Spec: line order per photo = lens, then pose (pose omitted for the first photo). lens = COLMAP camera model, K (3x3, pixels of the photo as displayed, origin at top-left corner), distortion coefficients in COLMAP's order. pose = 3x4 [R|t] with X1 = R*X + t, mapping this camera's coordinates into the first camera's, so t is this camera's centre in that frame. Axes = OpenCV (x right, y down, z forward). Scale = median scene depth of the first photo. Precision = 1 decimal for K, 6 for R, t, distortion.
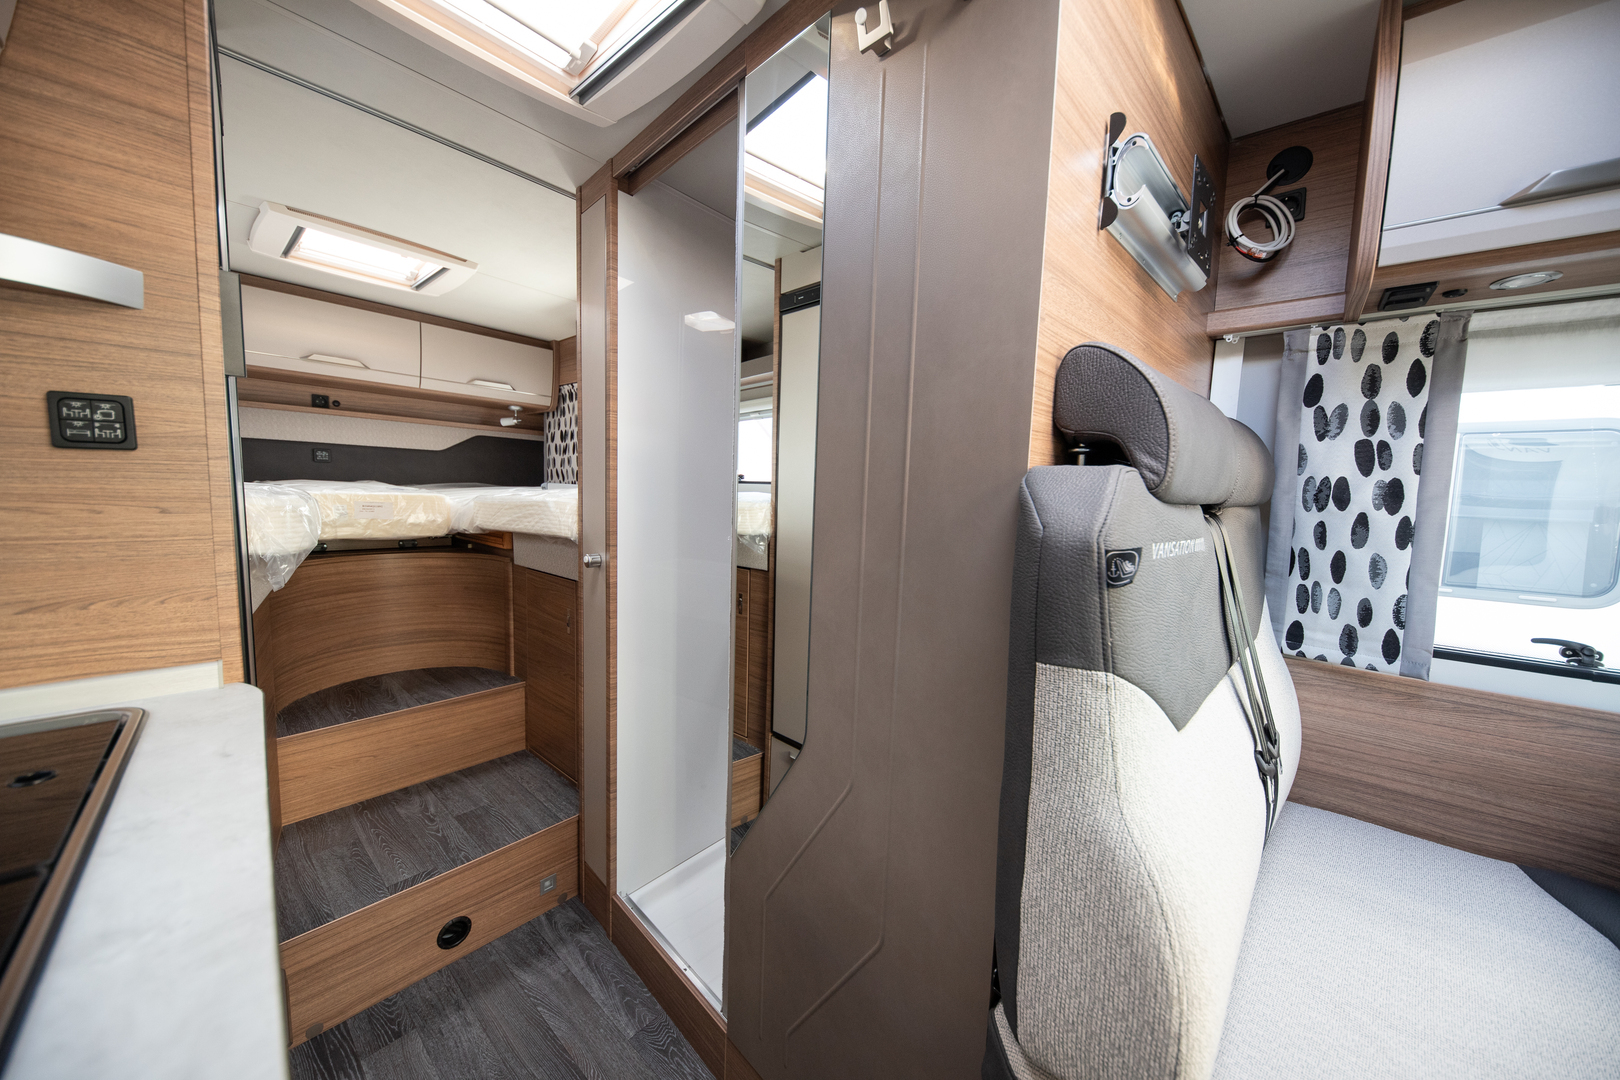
lens RADIAL K [[557.0, 0, 802.3], [0, 557.0, 542.3], [0, 0, 1]] dist [0.002425, -0.004807]
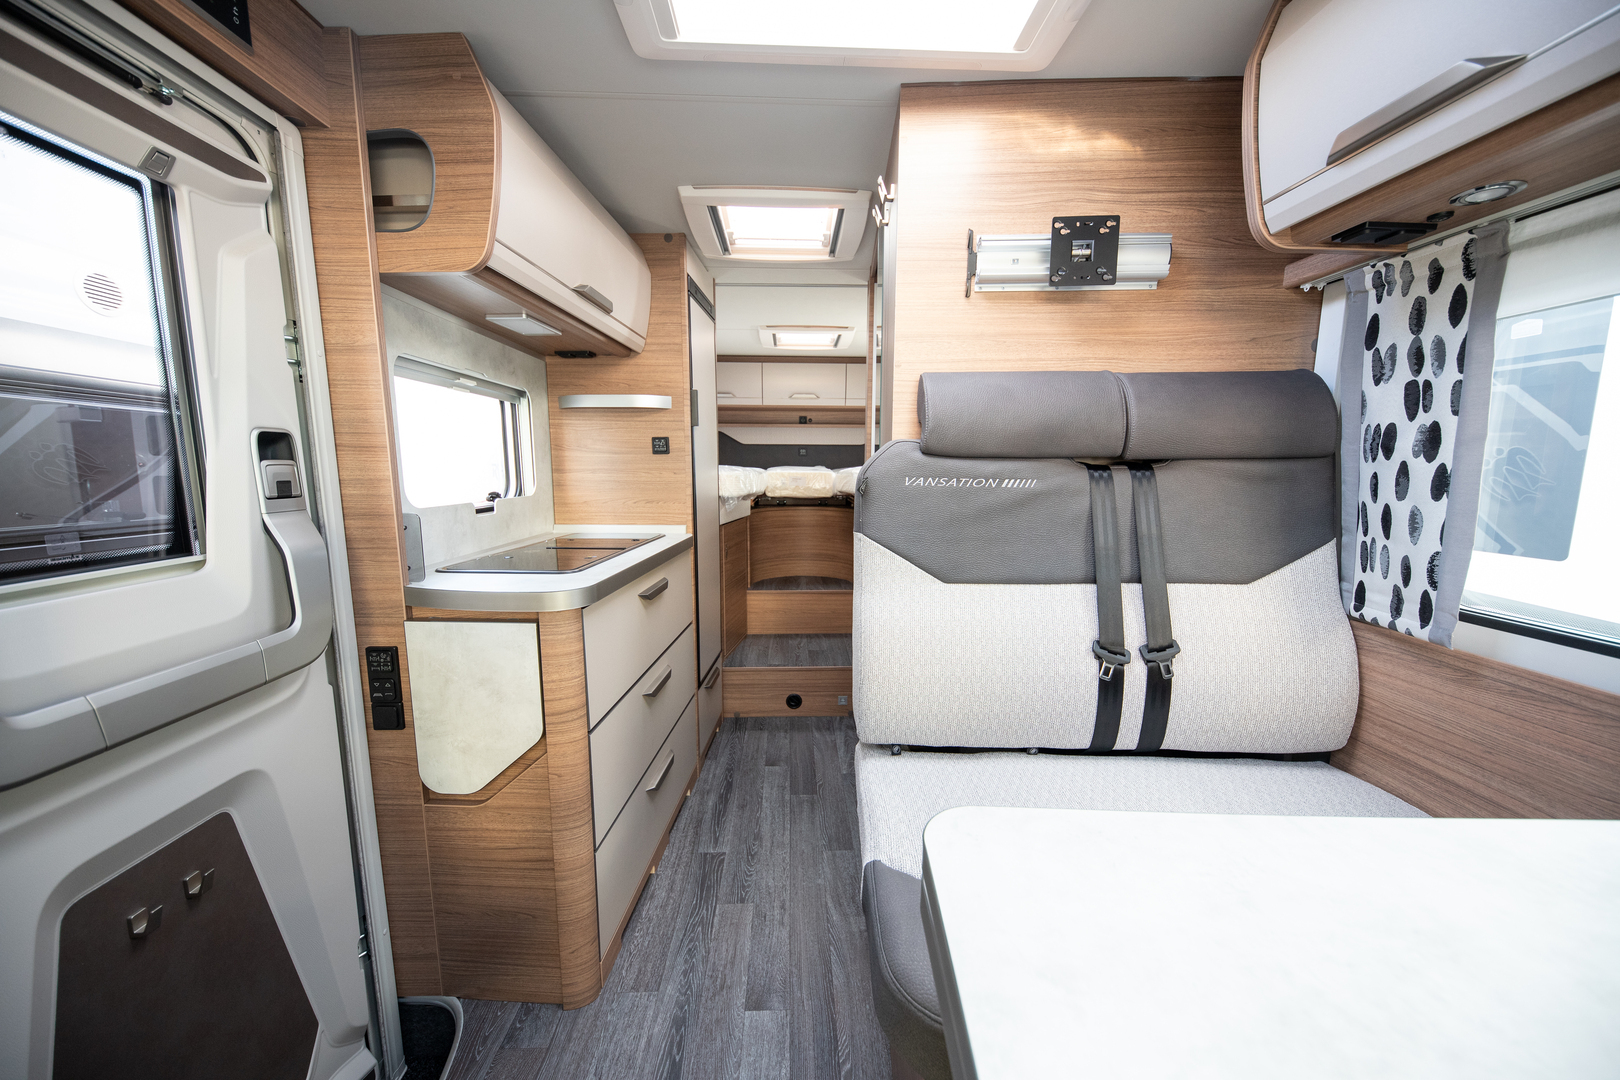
lens RADIAL K [[557.0, 0, 807.9], [0, 557.0, 544.0], [0, 0, 1]] dist [0.002425, -0.004807]
pose [[0.674775, 0.072954, -0.734409, 1.013455], [-0.051221, 0.997332, 0.052010, 0.084333], [0.736244, 0.002522, 0.676712, -0.337057]]
